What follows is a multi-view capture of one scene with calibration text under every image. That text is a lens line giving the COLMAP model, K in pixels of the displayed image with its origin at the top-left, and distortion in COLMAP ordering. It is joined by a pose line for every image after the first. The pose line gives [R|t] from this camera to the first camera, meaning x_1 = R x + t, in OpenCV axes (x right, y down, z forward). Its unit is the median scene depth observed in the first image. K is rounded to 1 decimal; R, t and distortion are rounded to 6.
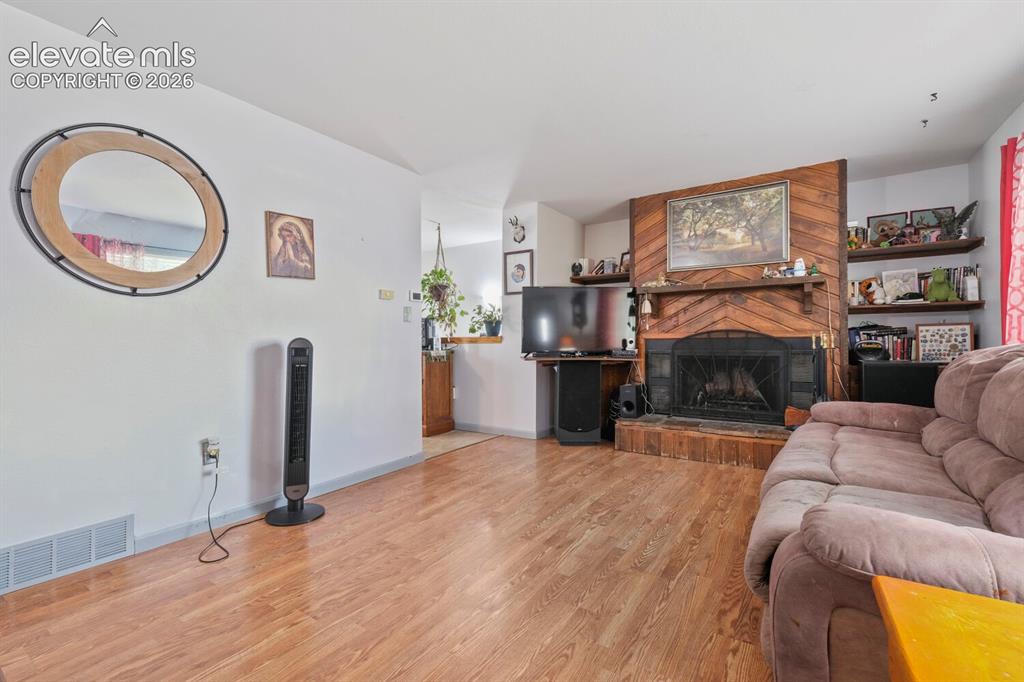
lens RADIAL K [[452.1, 0, 505.9], [0, 452.1, 336.7], [0, 0, 1]] dist [-0.003260, -0.000316]
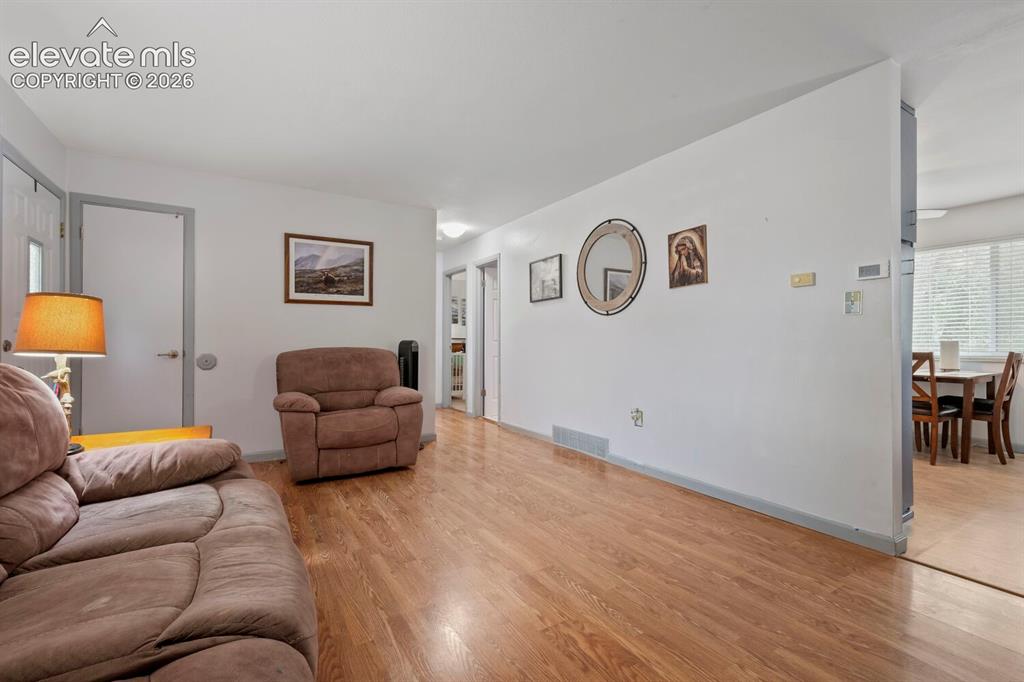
lens RADIAL K [[452.1, 0, 513.2], [0, 452.1, 342.0], [0, 0, 1]] dist [-0.003260, -0.000316]
pose [[-0.417982, 0.011121, -0.908387, 0.588023], [0.006995, 0.999935, 0.009023, -0.003801], [0.908429, -0.002583, -0.418032, 0.882396]]
